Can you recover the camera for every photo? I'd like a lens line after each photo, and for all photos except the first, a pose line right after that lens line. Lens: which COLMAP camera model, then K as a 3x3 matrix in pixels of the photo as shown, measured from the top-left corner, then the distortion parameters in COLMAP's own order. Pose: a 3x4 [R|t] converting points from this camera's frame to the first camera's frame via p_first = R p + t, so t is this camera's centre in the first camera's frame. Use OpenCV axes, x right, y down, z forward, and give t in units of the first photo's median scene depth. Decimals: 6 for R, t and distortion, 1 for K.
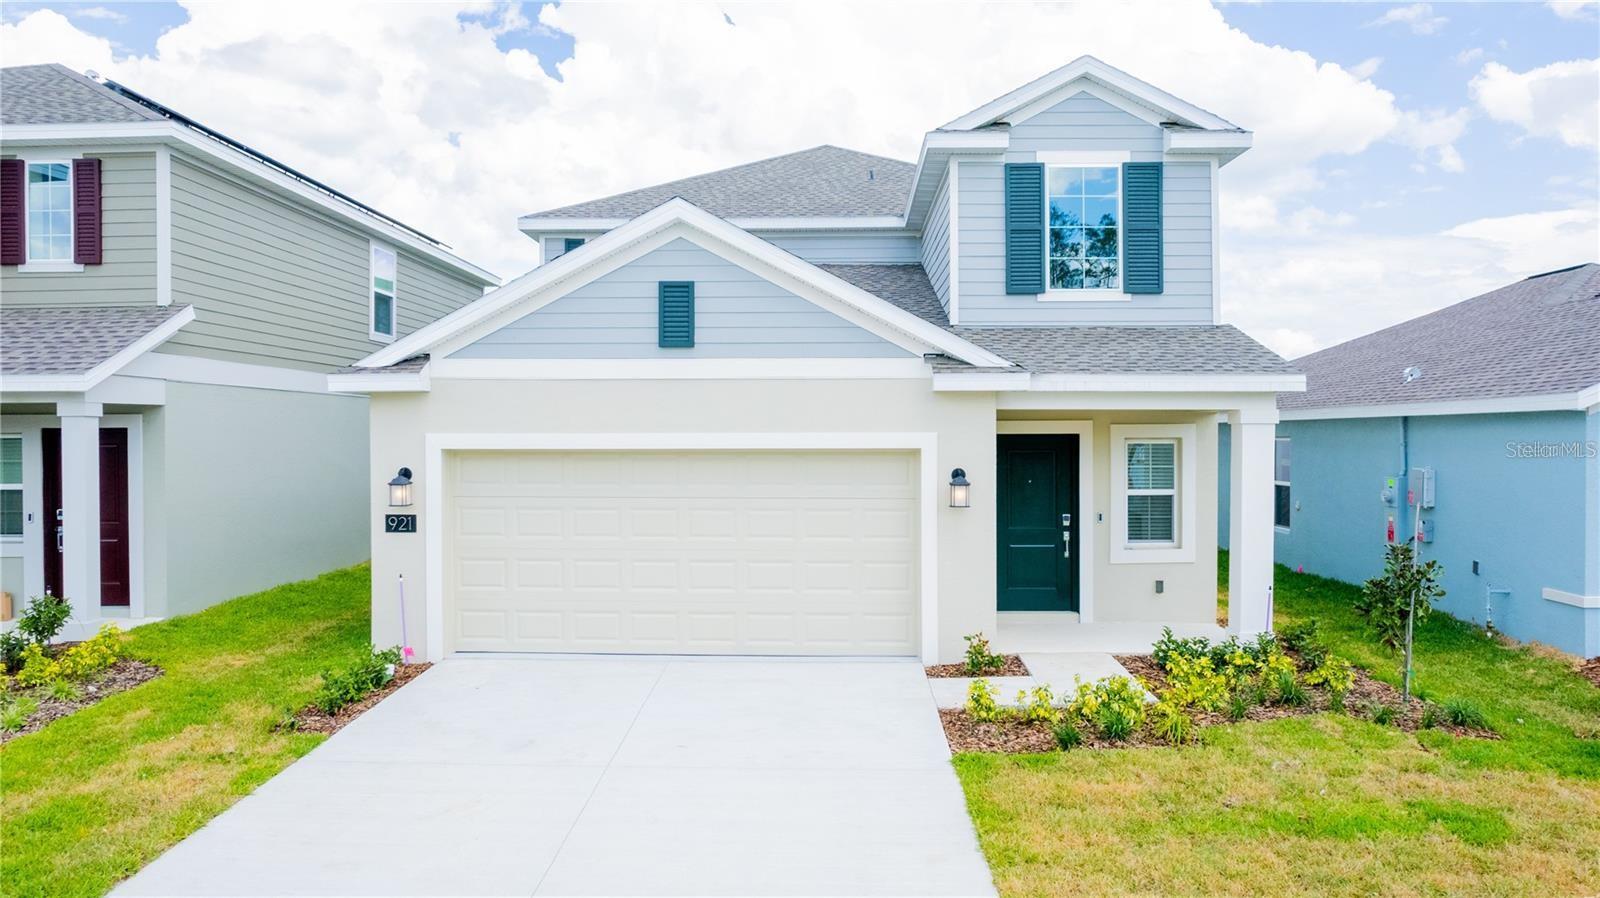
lens RADIAL K [[1051.0, 0, 809.8], [0, 1051.0, 455.6], [0, 0, 1]] dist [-0.026574, 0.000146]
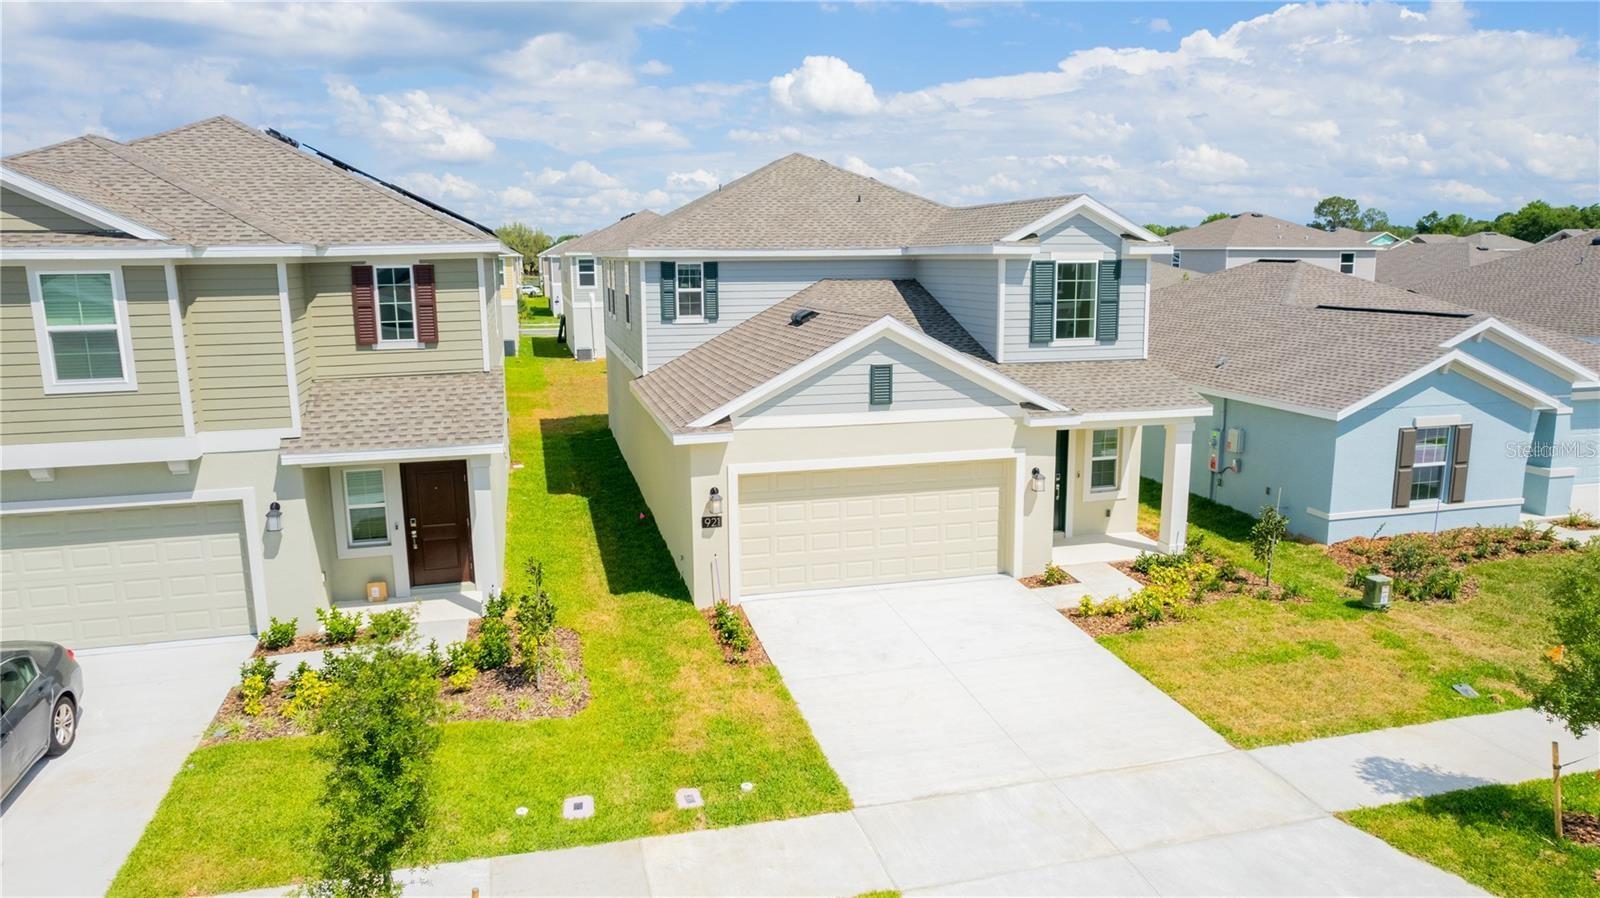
lens RADIAL K [[1051.0, 0, 793.2], [0, 1051.0, 440.6], [0, 0, 1]] dist [-0.026574, 0.000146]
pose [[0.959968, -0.056540, 0.274344, -0.706019], [0.010616, 0.986056, 0.166073, -0.319431], [-0.279908, -0.156512, 0.947183, -0.511361]]
